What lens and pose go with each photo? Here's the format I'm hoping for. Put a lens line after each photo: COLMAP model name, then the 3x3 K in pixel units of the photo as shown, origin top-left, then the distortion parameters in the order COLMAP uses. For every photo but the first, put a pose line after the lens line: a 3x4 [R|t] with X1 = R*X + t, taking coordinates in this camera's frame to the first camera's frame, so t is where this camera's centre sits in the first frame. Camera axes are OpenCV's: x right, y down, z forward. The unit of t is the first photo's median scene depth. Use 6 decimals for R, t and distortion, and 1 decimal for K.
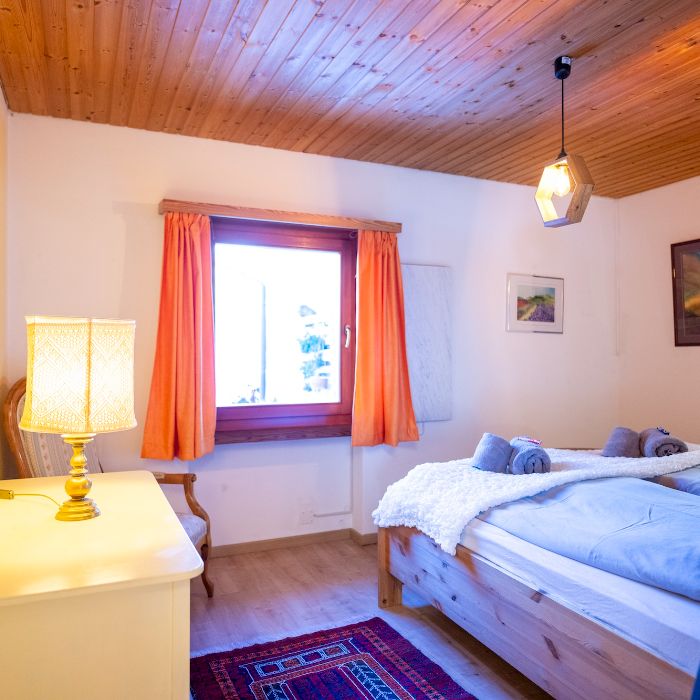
lens RADIAL K [[619.2, 0, 366.2], [0, 619.2, 334.9], [0, 0, 1]] dist [-0.002976, -0.000238]
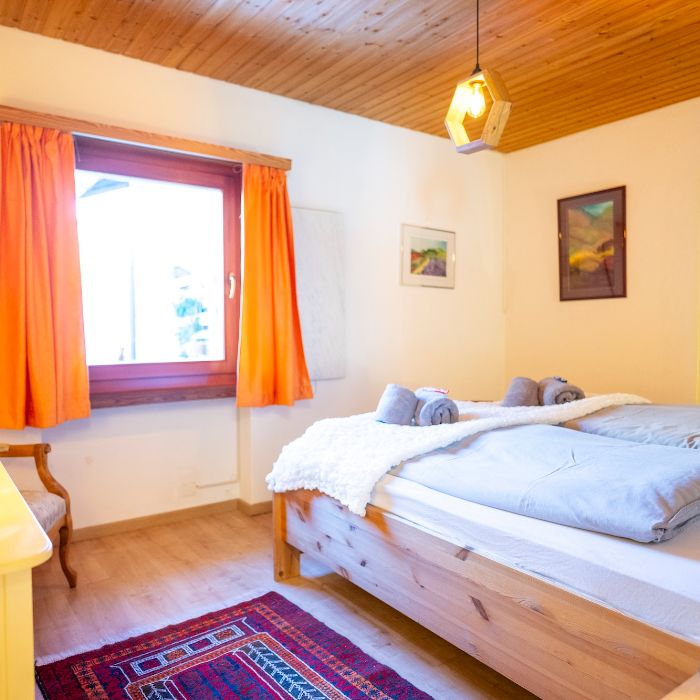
lens RADIAL K [[619.2, 0, 366.2], [0, 619.2, 334.9], [0, 0, 1]] dist [-0.002976, -0.000238]
pose [[0.980703, -0.014391, 0.194974, -0.019438], [0.005697, 0.998967, 0.045078, 0.043693], [-0.195421, -0.043097, 0.979772, 0.108809]]
